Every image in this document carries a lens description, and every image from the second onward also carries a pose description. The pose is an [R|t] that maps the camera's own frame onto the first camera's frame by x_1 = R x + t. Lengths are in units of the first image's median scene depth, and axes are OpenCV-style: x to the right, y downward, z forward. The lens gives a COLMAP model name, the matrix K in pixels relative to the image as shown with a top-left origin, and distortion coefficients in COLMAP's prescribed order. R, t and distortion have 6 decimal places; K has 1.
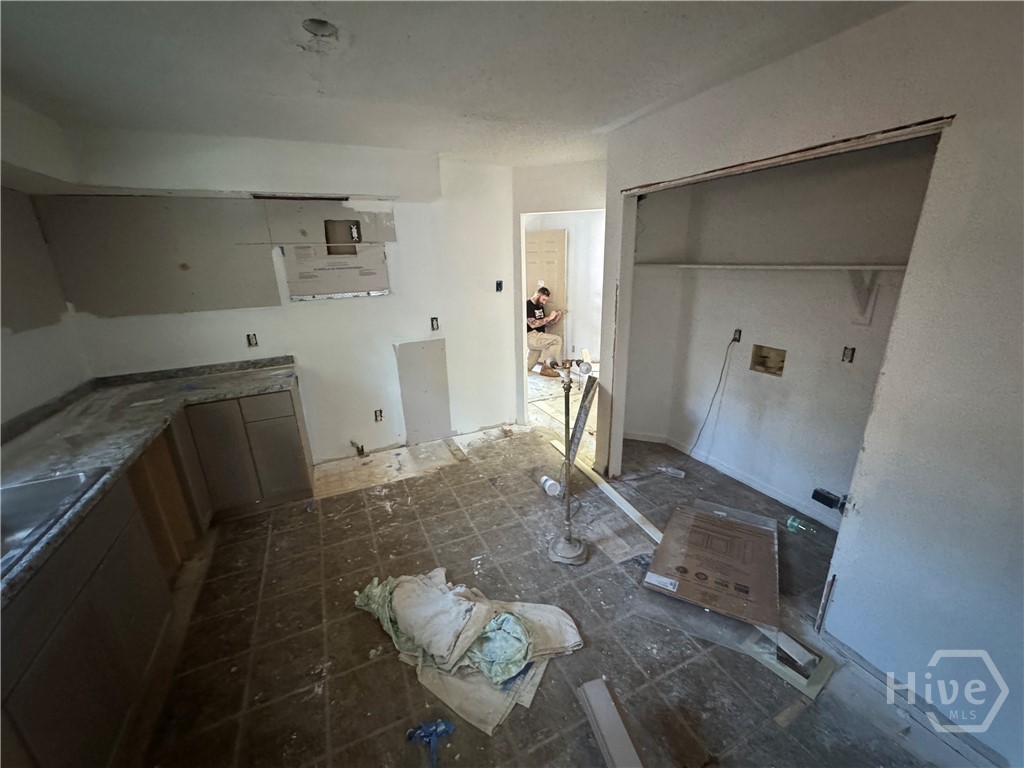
lens RADIAL K [[408.0, 0, 511.6], [0, 408.0, 386.2], [0, 0, 1]] dist [-0.007907, 0.000744]
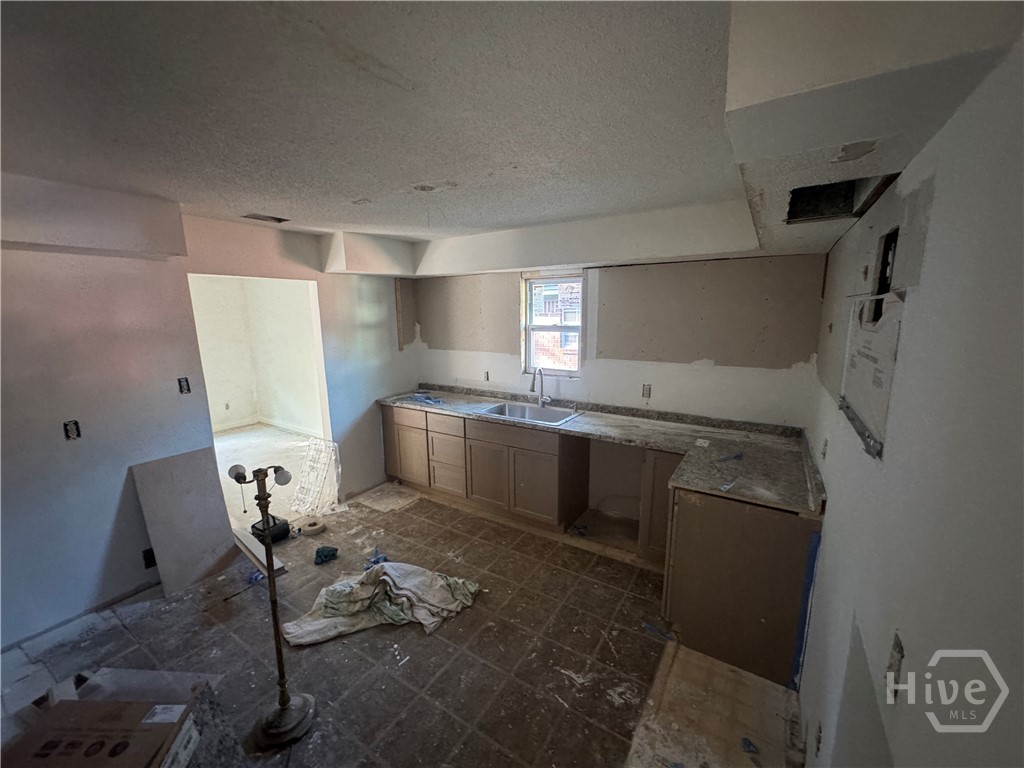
lens RADIAL K [[408.0, 0, 511.5], [0, 408.0, 386.0], [0, 0, 1]] dist [-0.007907, 0.000744]
pose [[-0.843584, 0.131148, -0.520736, 0.101086], [-0.131323, 0.889891, 0.436862, -0.539410], [0.520691, 0.436914, -0.733476, 1.554113]]
